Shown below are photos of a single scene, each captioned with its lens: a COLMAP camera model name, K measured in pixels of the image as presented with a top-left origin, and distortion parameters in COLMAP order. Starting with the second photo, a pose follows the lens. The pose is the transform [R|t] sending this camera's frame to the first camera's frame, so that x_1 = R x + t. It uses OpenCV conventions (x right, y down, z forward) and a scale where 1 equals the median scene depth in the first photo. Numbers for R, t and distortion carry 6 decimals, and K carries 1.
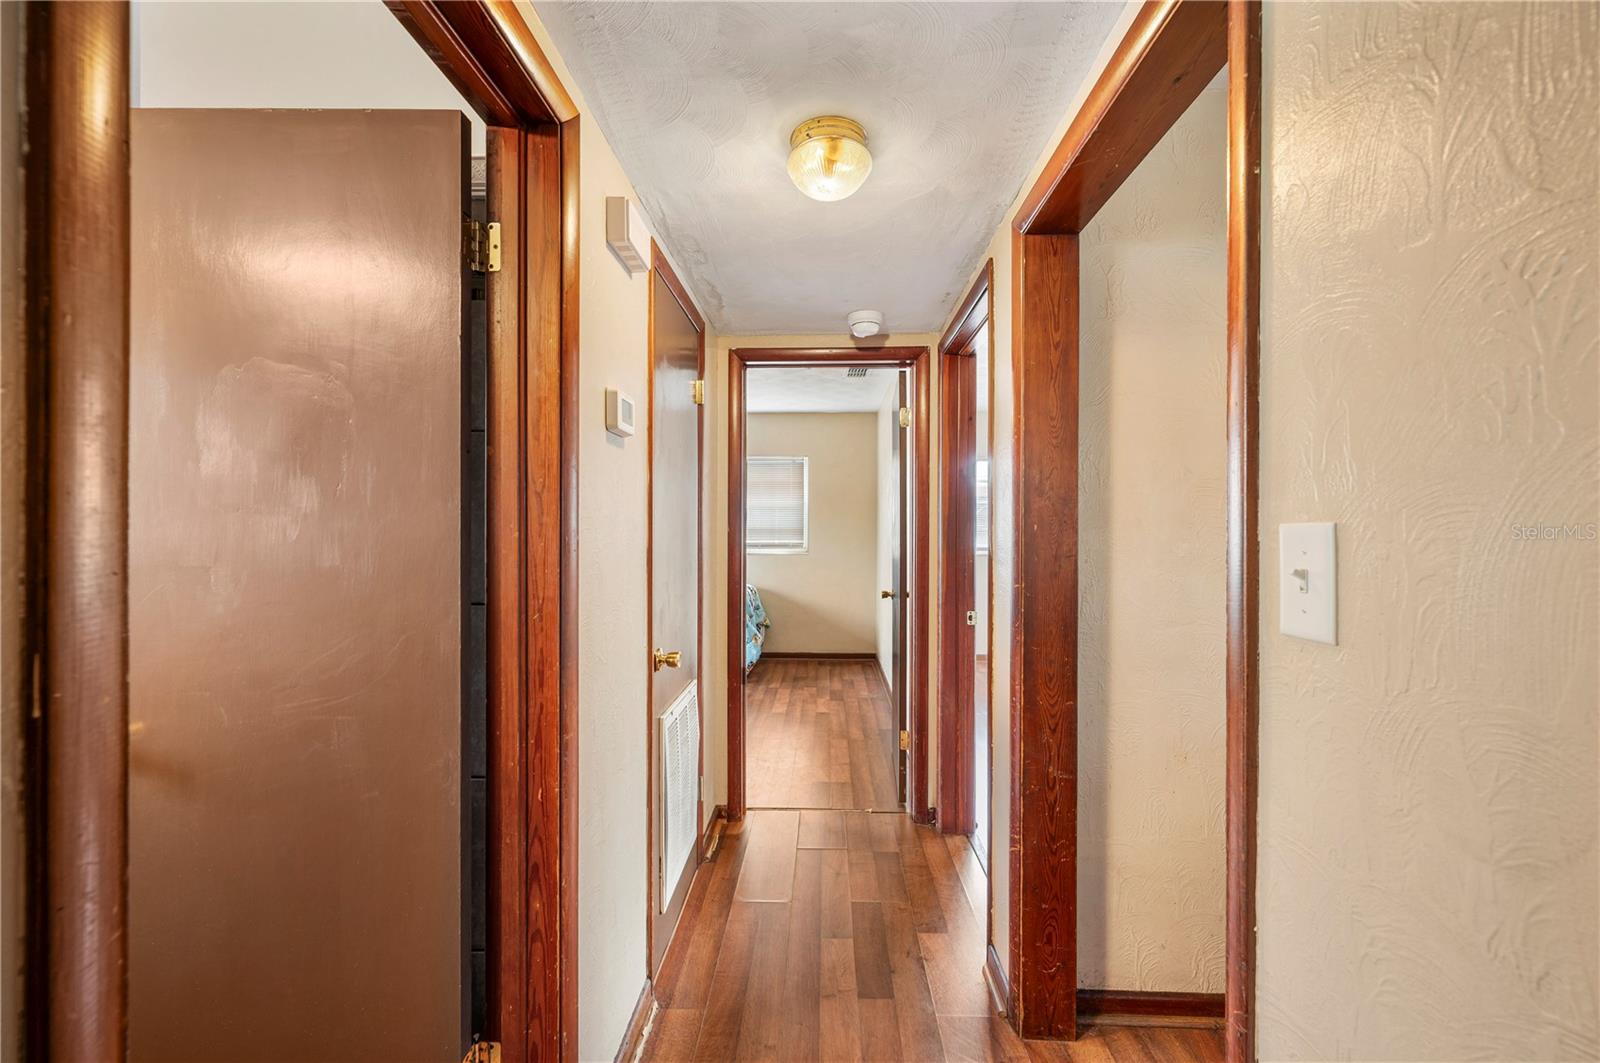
lens RADIAL K [[644.7, 0, 803.9], [0, 644.7, 526.8], [0, 0, 1]] dist [0.000053, 0.000056]
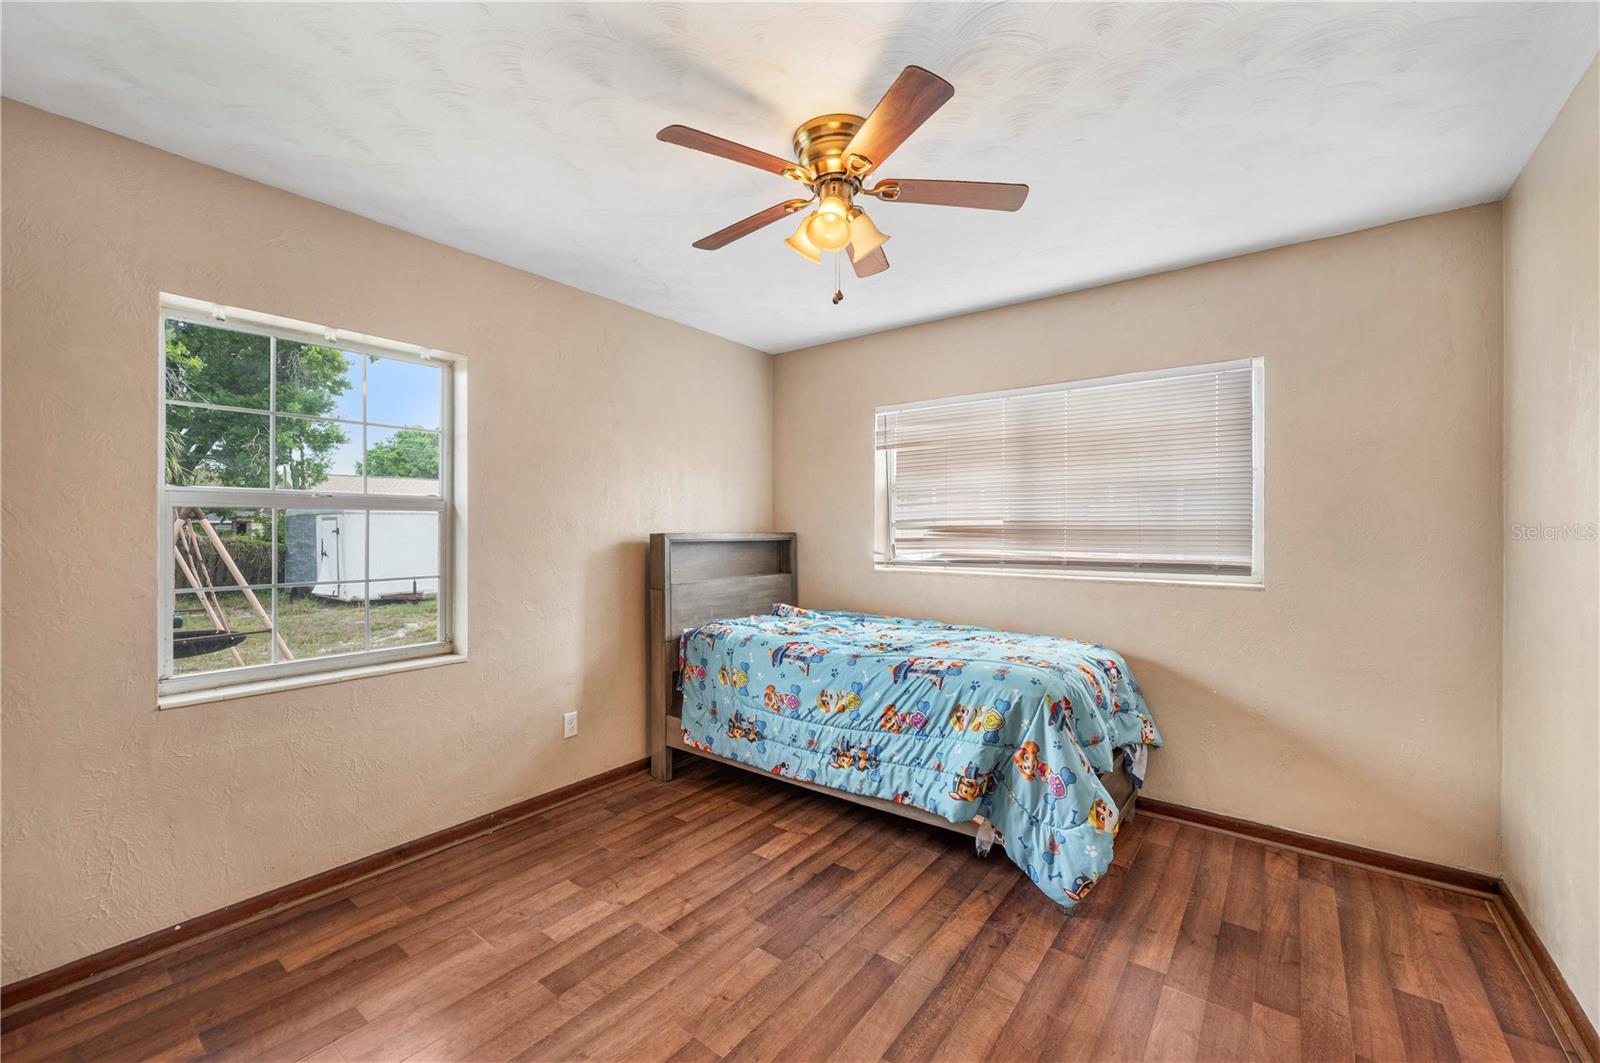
lens RADIAL K [[644.7, 0, 803.9], [0, 644.7, 526.8], [0, 0, 1]] dist [0.000053, 0.000056]
pose [[0.817848, -0.004524, -0.575416, 0.002662], [0.004919, 0.999988, -0.000870, 0.001532], [0.575413, -0.002119, 0.817860, 0.495844]]
